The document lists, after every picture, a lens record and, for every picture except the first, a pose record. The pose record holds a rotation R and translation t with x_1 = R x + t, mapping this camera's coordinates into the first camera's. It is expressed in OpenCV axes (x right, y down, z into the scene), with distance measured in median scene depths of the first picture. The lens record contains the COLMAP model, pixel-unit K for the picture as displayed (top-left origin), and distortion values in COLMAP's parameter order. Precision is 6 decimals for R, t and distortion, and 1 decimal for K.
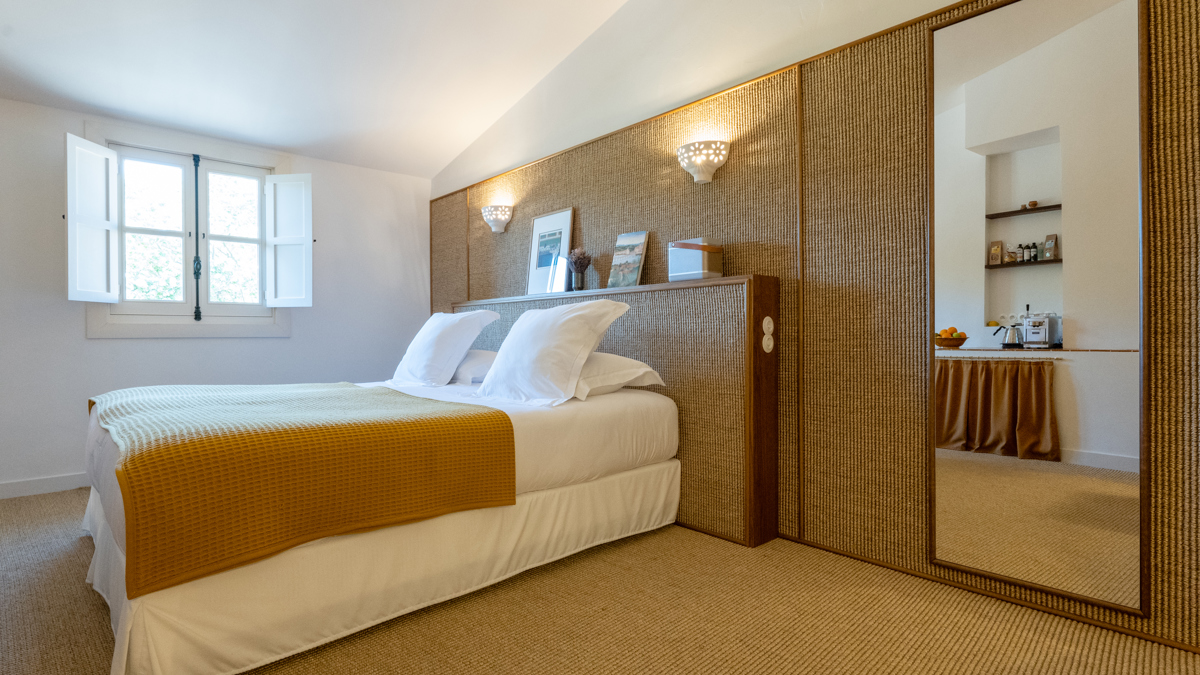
lens RADIAL K [[627.1, 0, 600.0], [0, 627.1, 337.5], [0, 0, 1]] dist [0.000770, 0.000737]
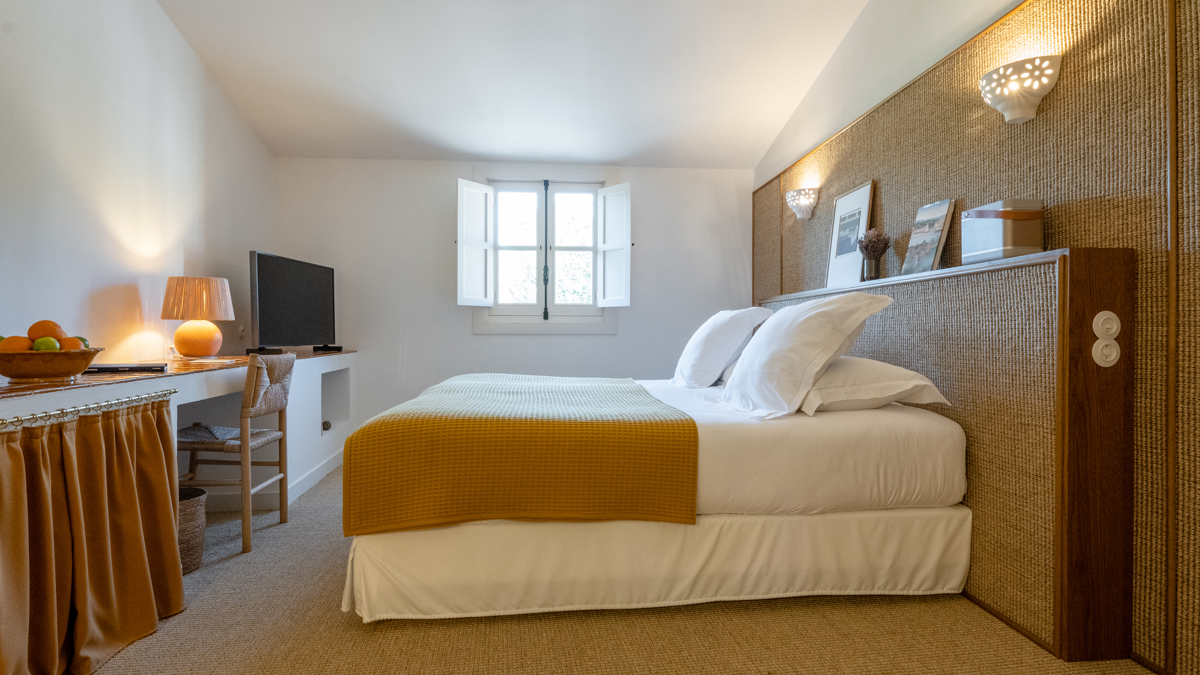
lens RADIAL K [[642.4, 0, 599.9], [0, 642.4, 331.9], [0, 0, 1]] dist [-0.002244, -0.000233]
pose [[0.780444, 0.007248, -0.625183, 0.253811], [-0.008456, 0.999964, 0.001037, -0.007591], [0.625168, 0.004477, 0.780477, 0.147706]]
